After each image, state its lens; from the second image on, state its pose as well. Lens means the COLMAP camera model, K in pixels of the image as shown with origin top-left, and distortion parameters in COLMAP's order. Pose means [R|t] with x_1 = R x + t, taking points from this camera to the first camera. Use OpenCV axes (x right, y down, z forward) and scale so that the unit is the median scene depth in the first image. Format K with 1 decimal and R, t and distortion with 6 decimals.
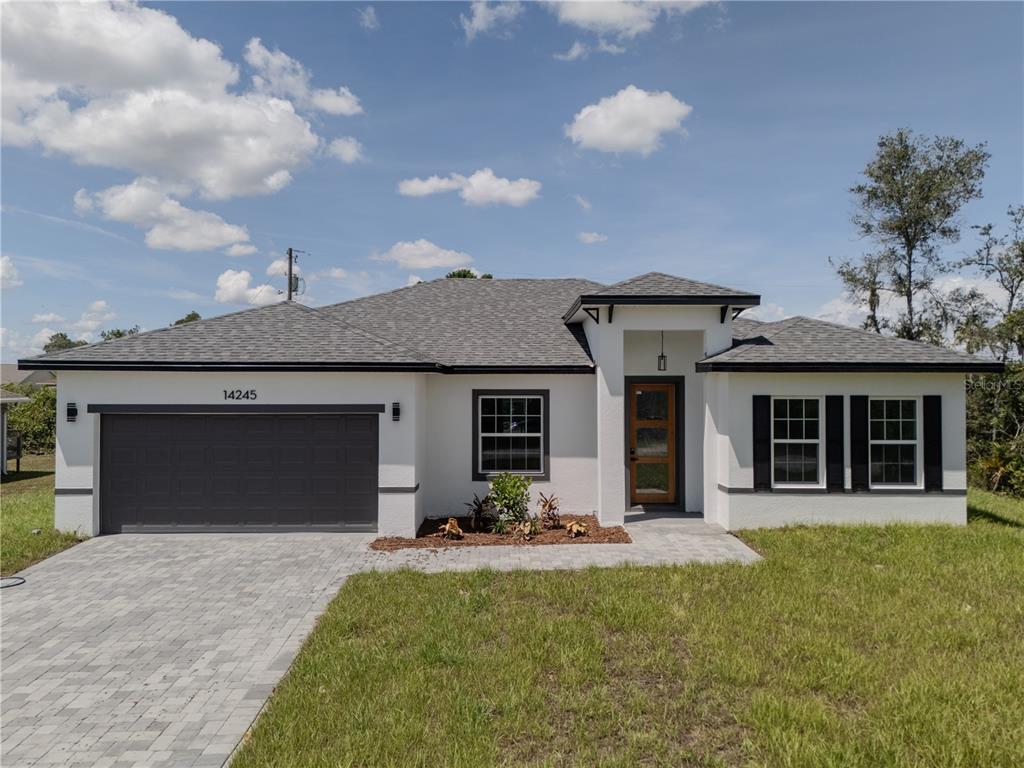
lens RADIAL K [[757.3, 0, 512.0], [0, 757.3, 384.0], [0, 0, 1]] dist [0.002109, -0.002489]
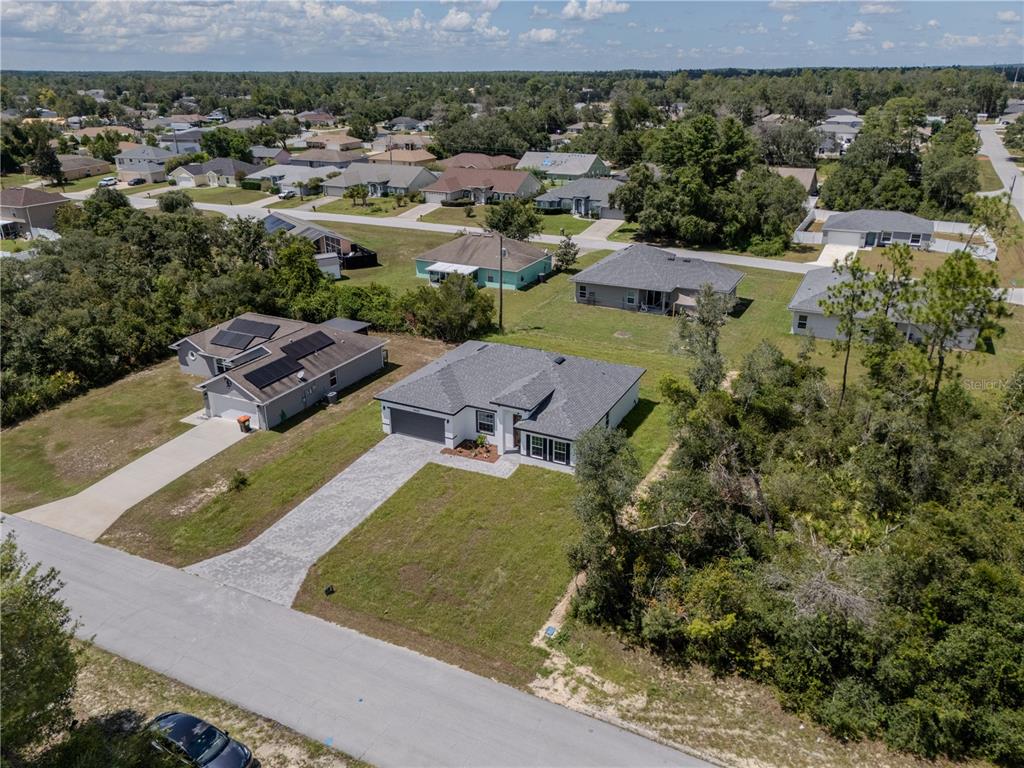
lens RADIAL K [[759.8, 0, 510.5], [0, 759.8, 389.8], [0, 0, 1]] dist [0.006831, -0.007909]
pose [[0.887124, 0.167880, -0.429916, 1.888385], [0.015211, 0.920357, 0.390784, -1.721285], [0.461281, -0.353213, 0.813917, -2.142066]]
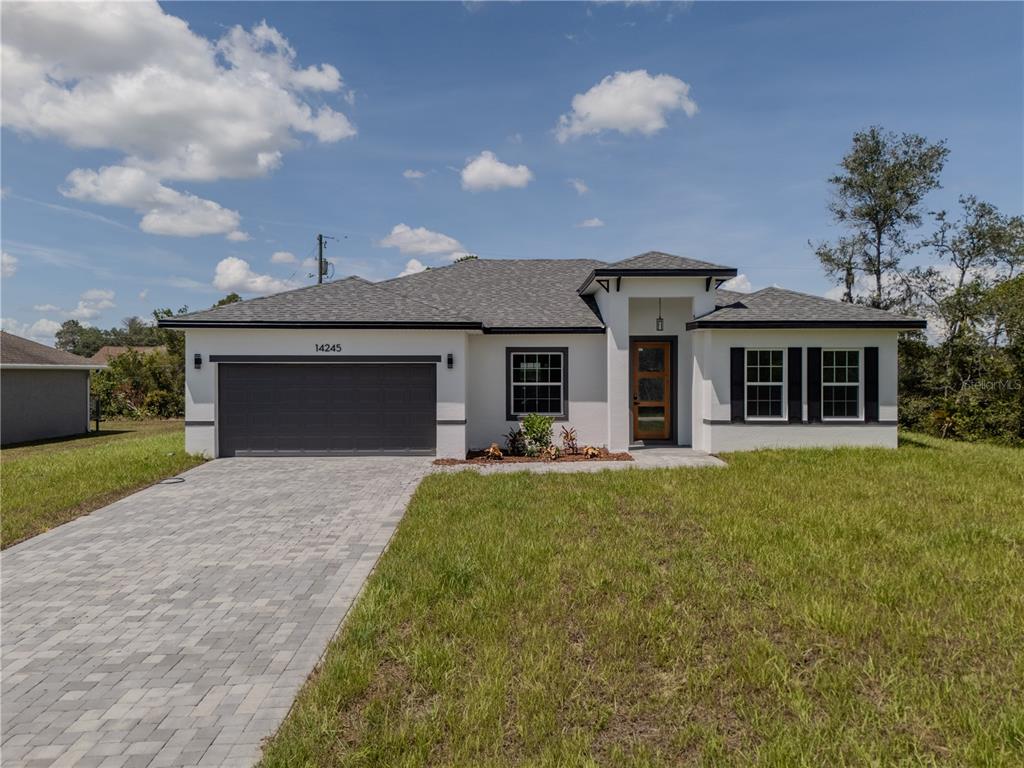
lens RADIAL K [[759.8, 0, 510.5], [0, 759.8, 389.8], [0, 0, 1]] dist [0.006831, -0.007909]
pose [[0.999990, -0.002005, -0.004053, -0.046157], [0.002096, 0.999742, 0.022610, 0.056152], [0.004007, -0.022618, 0.999736, -0.278886]]
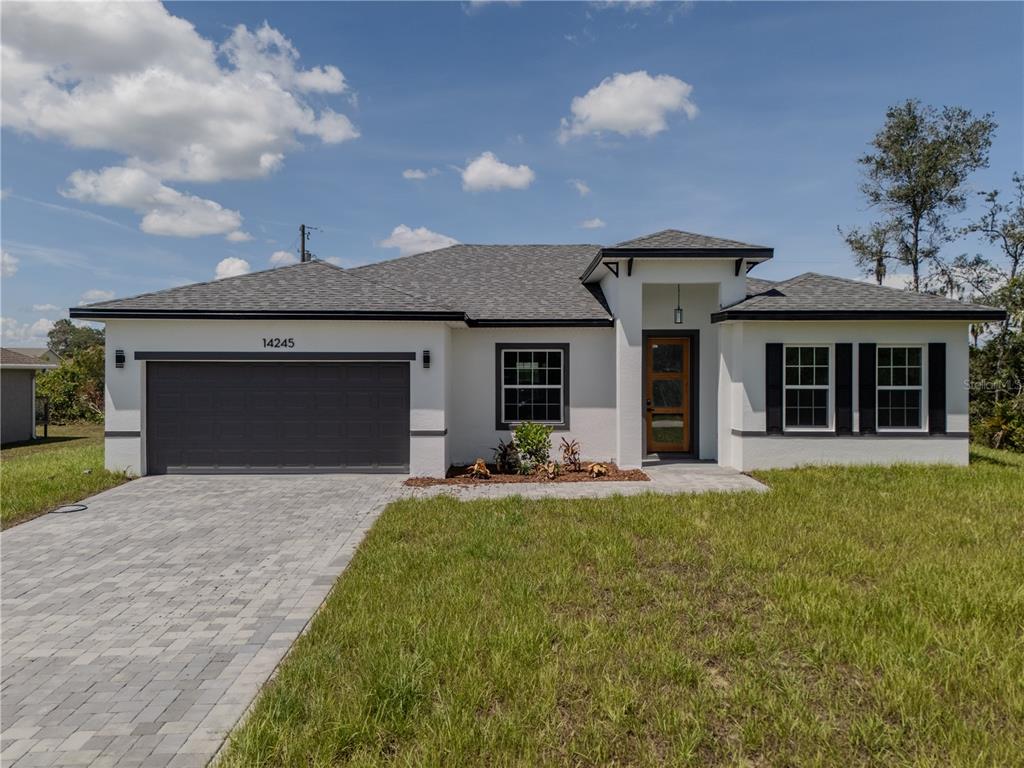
lens RADIAL K [[759.8, 0, 510.5], [0, 759.8, 389.8], [0, 0, 1]] dist [0.006831, -0.007909]
pose [[0.999990, -0.000275, -0.004360, -0.031476], [0.000368, 0.999770, 0.021460, 0.056627], [0.004353, -0.021462, 0.999760, -0.056827]]
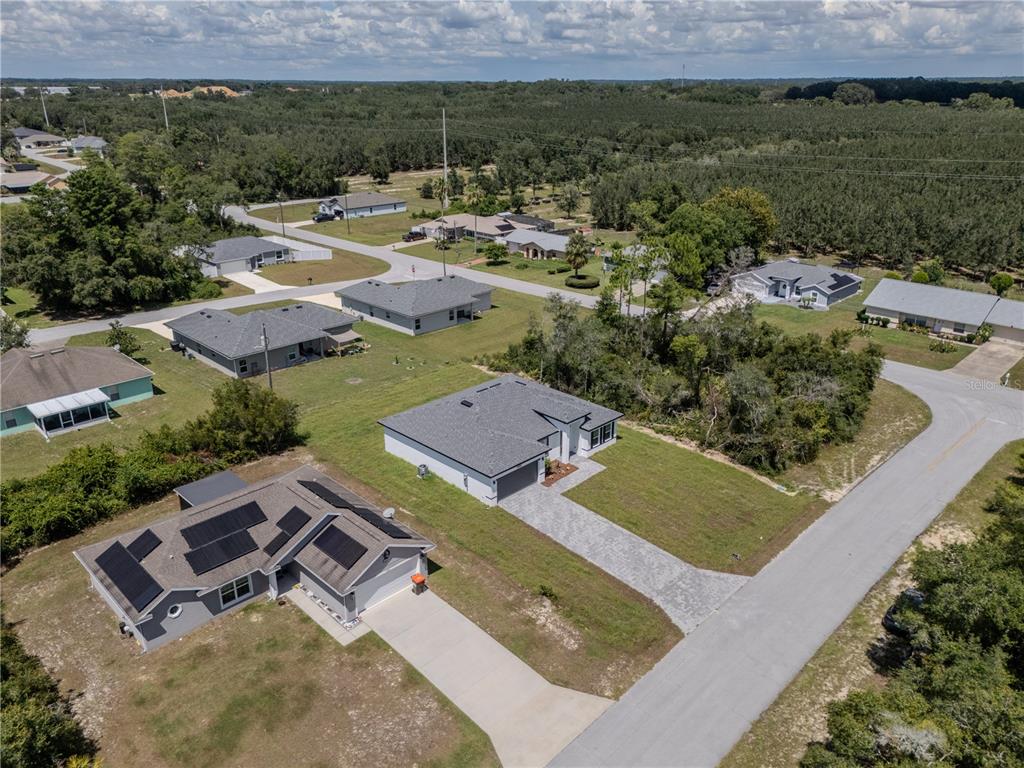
lens RADIAL K [[759.8, 0, 510.5], [0, 759.8, 389.8], [0, 0, 1]] dist [0.006831, -0.007909]
pose [[0.719747, -0.268347, 0.640276, -3.178987], [0.000138, 0.922330, 0.386404, -2.168240], [-0.694236, -0.278025, 0.663881, -1.867675]]
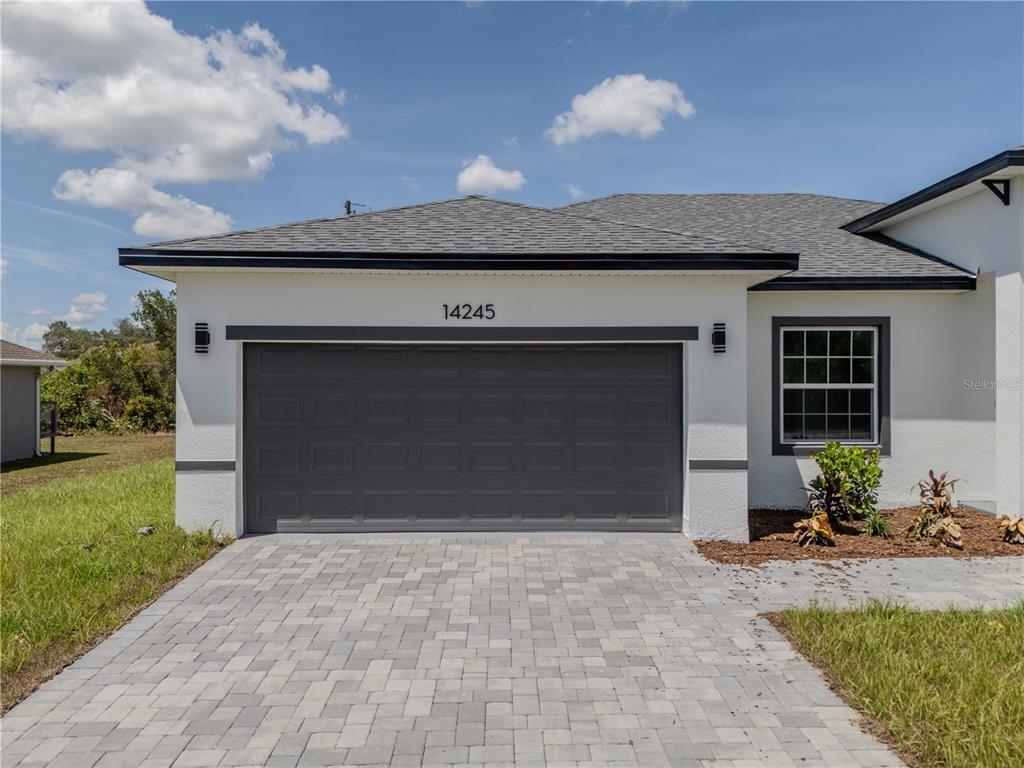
lens RADIAL K [[754.8, 0, 489.4], [0, 754.8, 391.0], [0, 0, 1]] dist [0.074831, -0.087115]
pose [[0.999770, -0.000673, -0.021423, -0.326388], [0.001048, 0.999846, 0.017511, 0.068687], [0.021407, -0.017530, 0.999617, 0.374618]]
